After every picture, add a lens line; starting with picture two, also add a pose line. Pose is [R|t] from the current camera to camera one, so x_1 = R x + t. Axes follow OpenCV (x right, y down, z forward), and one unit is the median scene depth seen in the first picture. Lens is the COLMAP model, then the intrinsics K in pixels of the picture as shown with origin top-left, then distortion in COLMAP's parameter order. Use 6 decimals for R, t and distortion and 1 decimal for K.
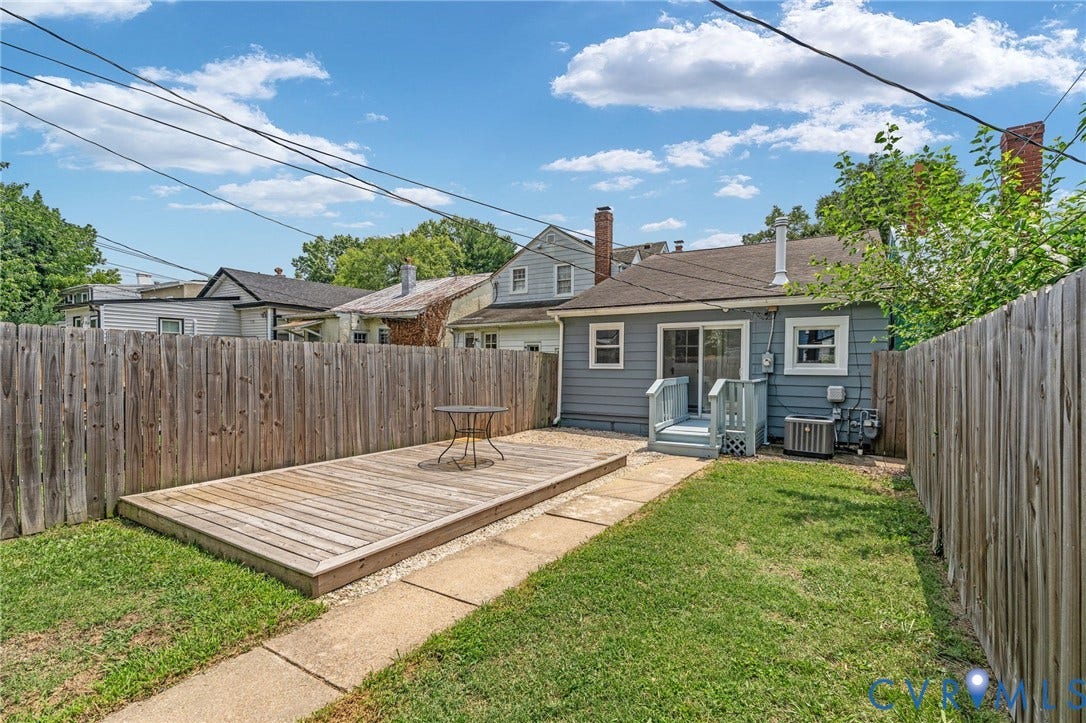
lens RADIAL K [[495.2, 0, 549.3], [0, 495.2, 370.8], [0, 0, 1]] dist [-0.012573, 0.003234]
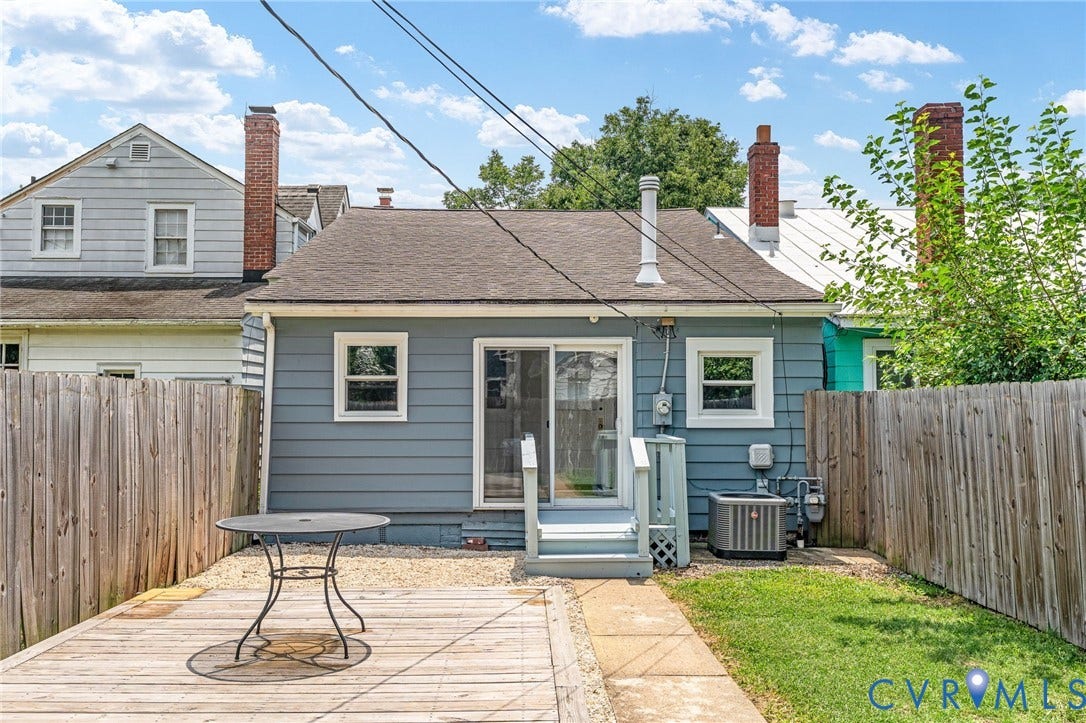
lens RADIAL K [[897.0, 0, 539.1], [0, 897.0, 356.1], [0, 0, 1]] dist [-0.001197, -0.004131]
pose [[0.839166, 0.026232, 0.543242, -0.335598], [0.012152, 0.997683, -0.066947, -0.010521], [-0.543739, 0.062781, 0.836903, 0.174652]]
